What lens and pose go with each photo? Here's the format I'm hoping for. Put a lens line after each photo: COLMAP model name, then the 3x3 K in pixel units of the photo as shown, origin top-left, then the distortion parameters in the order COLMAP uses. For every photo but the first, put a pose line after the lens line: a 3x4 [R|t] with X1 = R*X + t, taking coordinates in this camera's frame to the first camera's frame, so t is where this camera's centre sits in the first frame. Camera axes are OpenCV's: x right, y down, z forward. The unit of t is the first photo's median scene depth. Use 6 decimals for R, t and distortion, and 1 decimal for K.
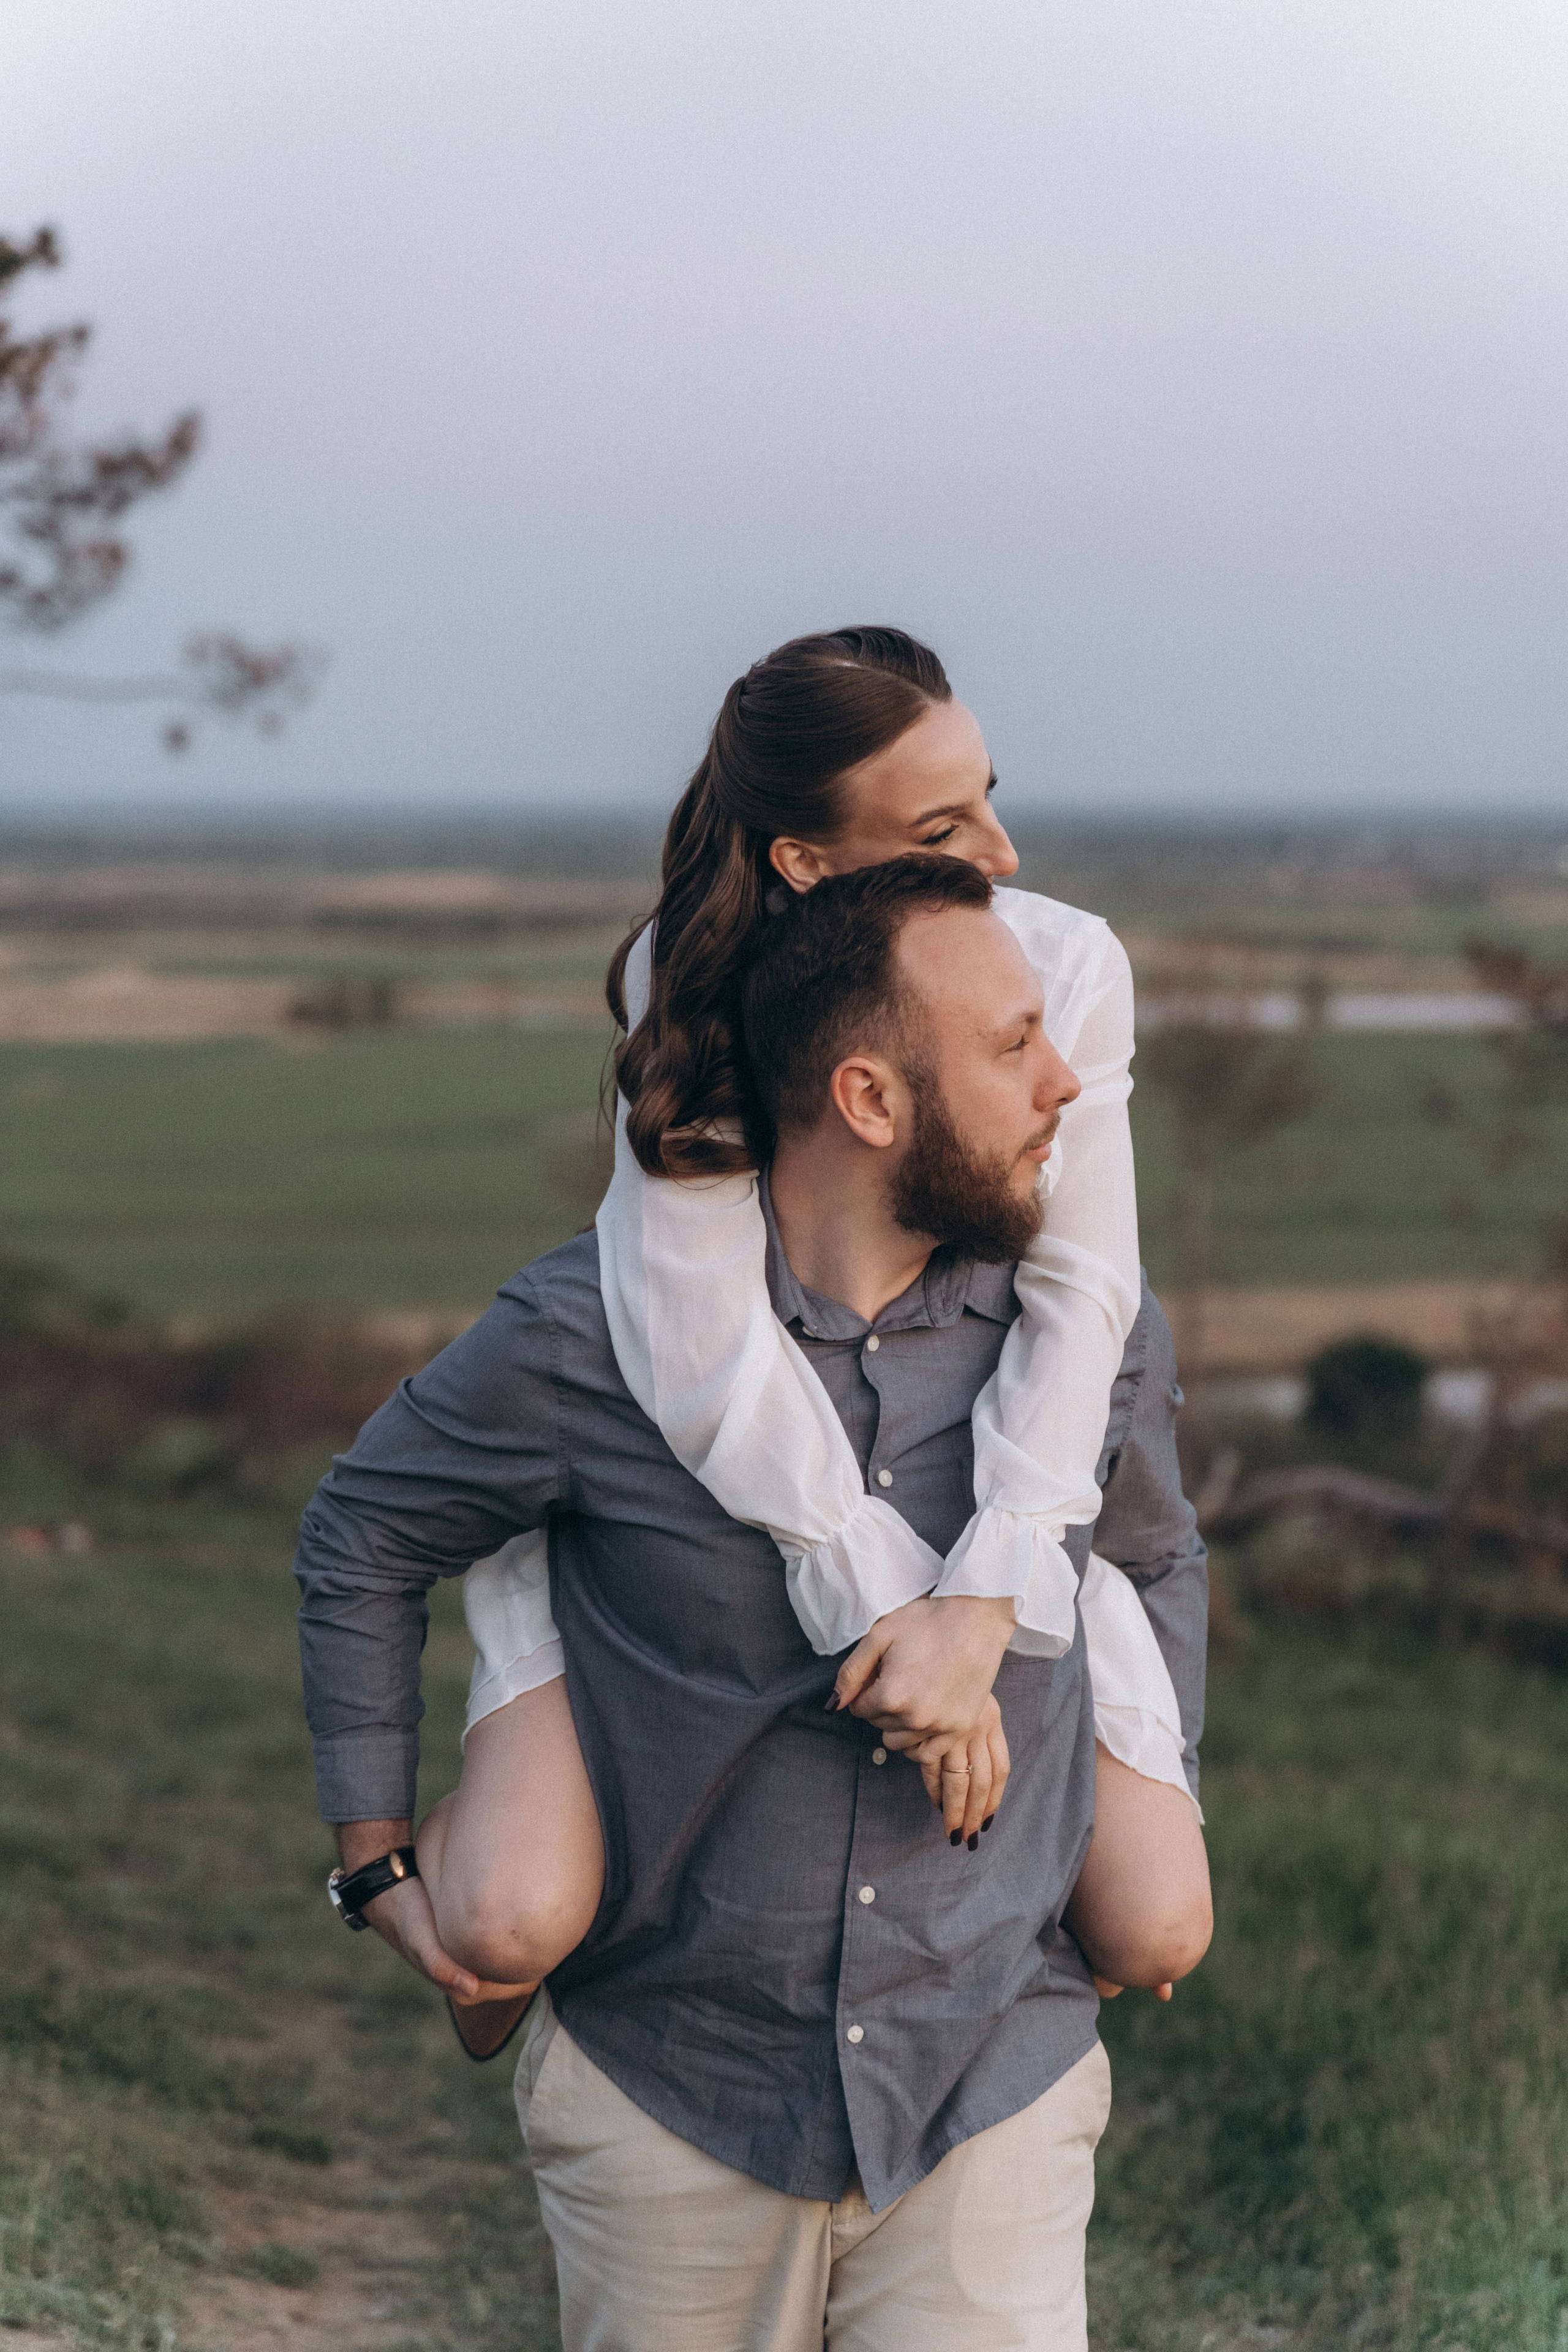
lens RADIAL K [[5054.0, 0, 788.2], [0, 5054.0, 1177.8], [0, 0, 1]] dist [-0.183273, 0.000000]
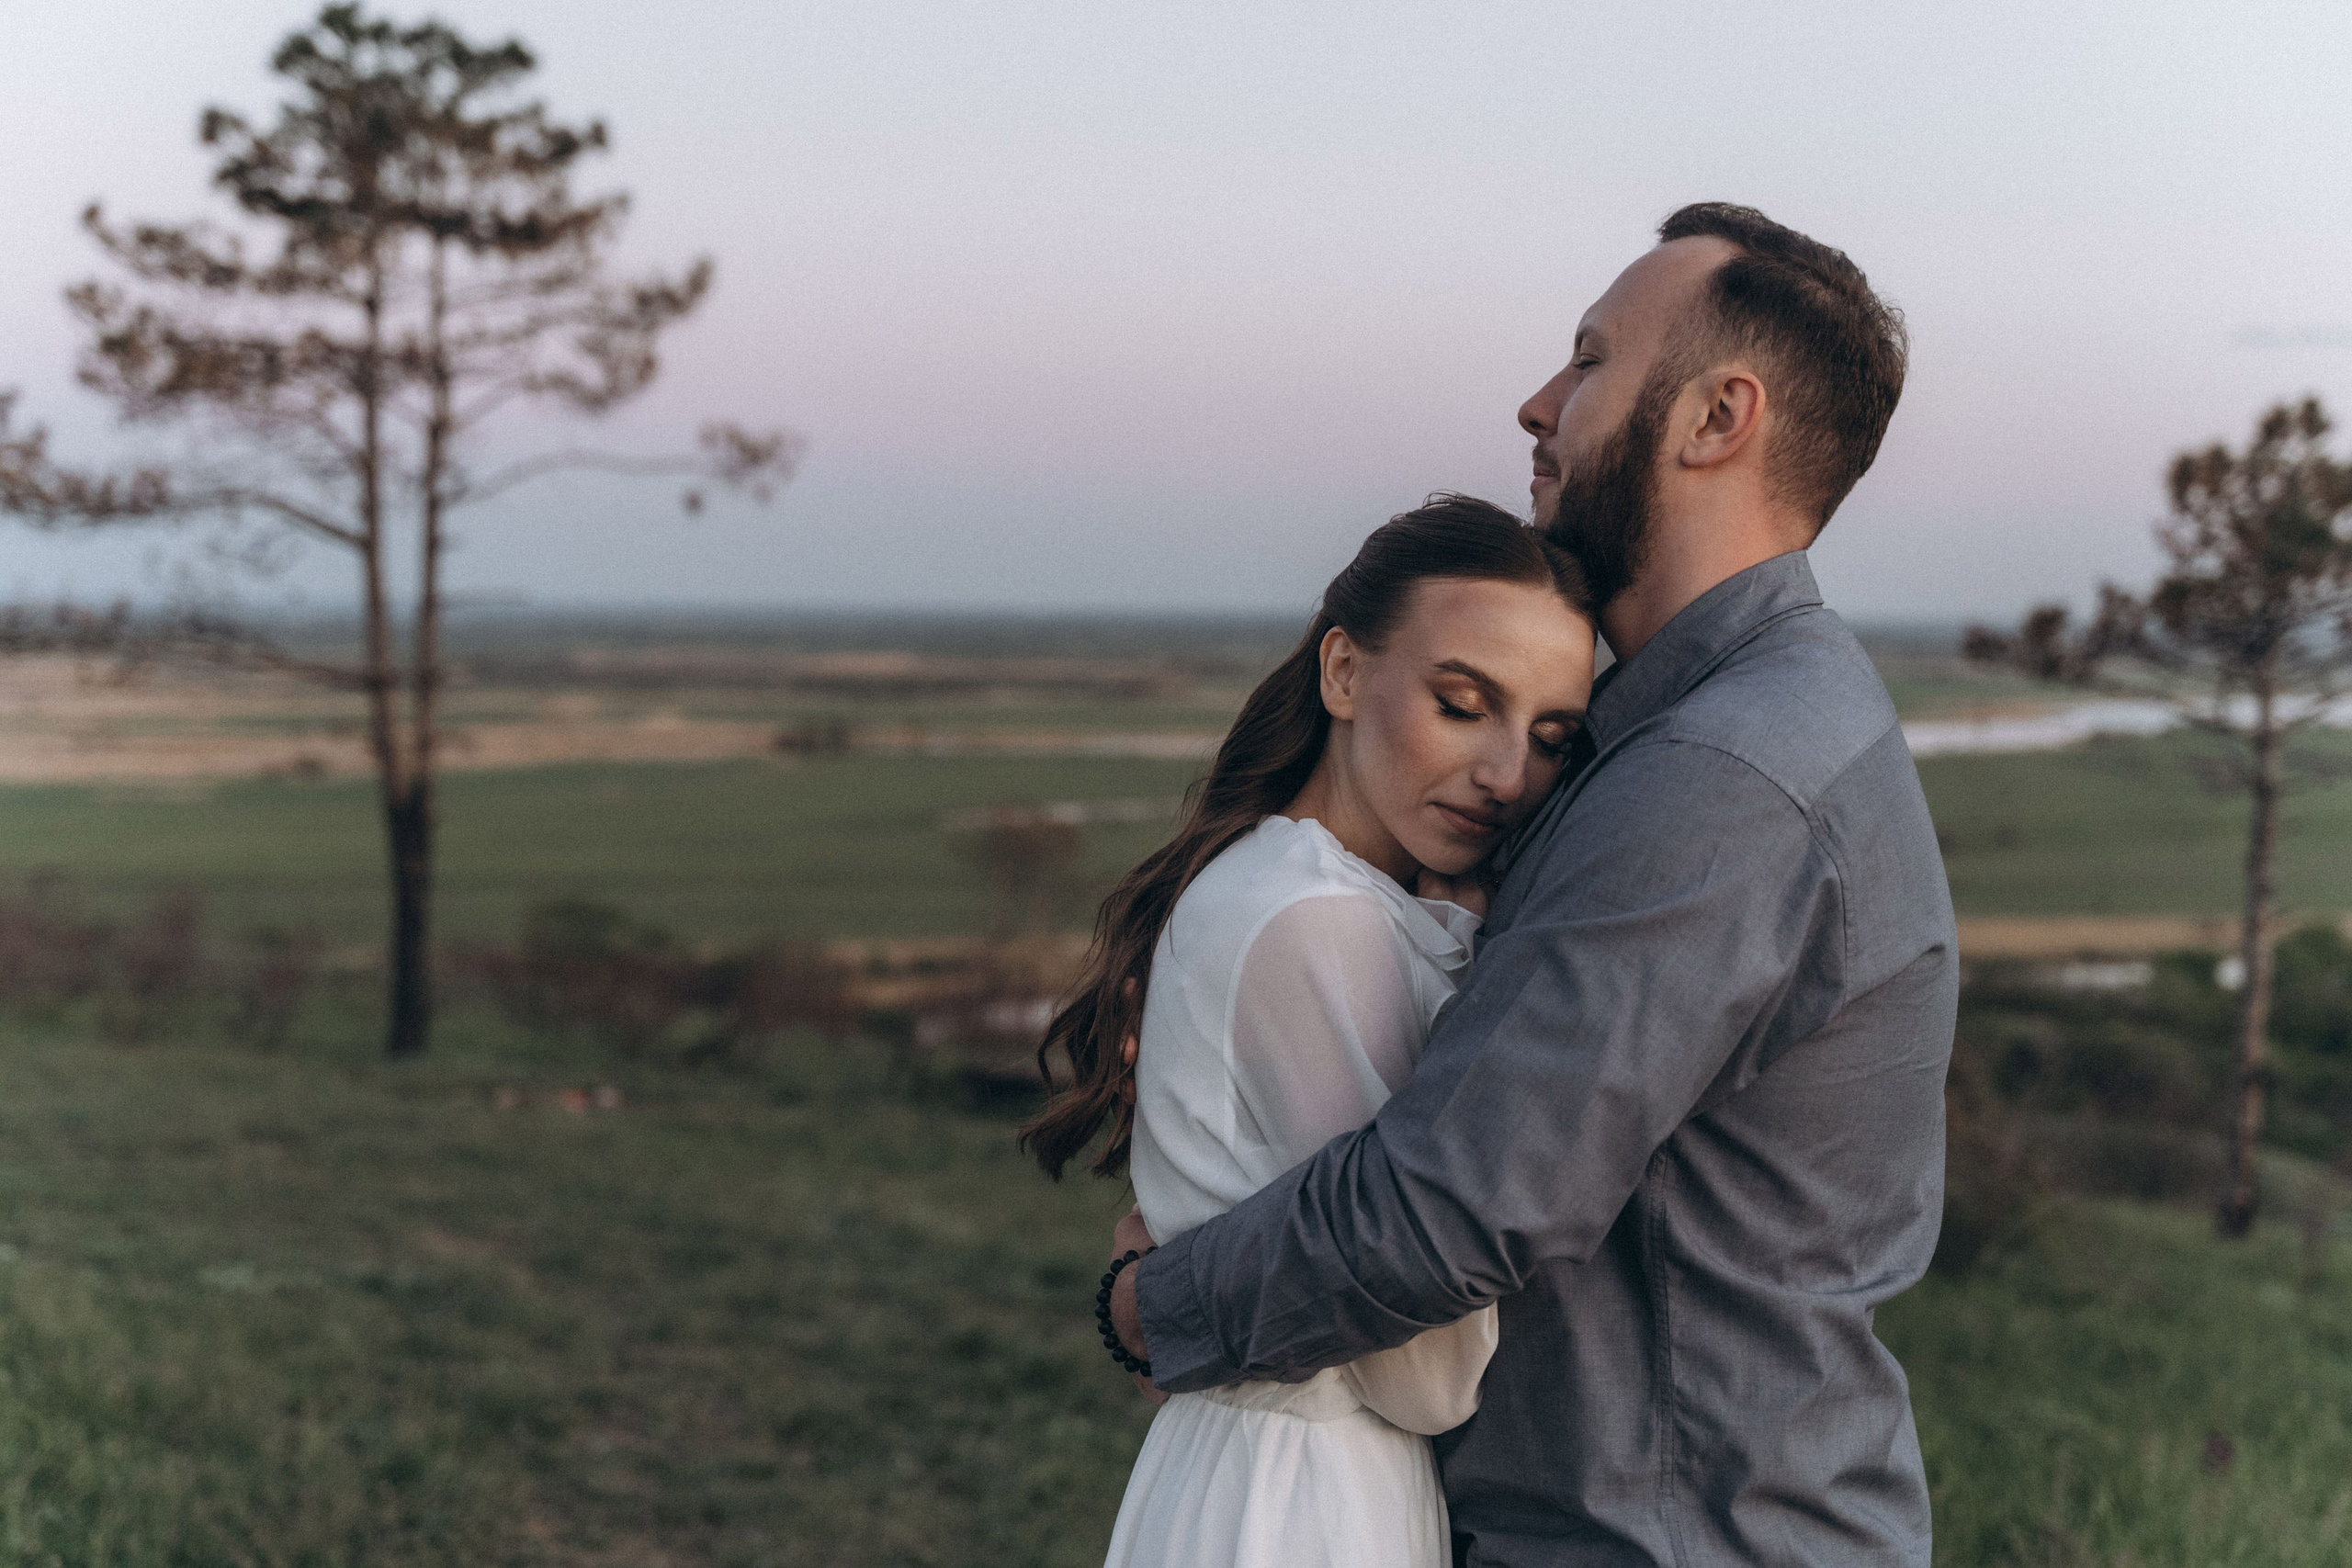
lens RADIAL K [[3292.6, 0, 1173.2], [0, 3292.6, 773.3], [0, 0, 1]] dist [-0.093073, 0.000000]
pose [[0.999730, 0.008931, 0.021435, -0.011286], [-0.008392, 0.999650, -0.025101, 0.006191], [-0.021651, 0.024915, 0.999455, 0.121185]]
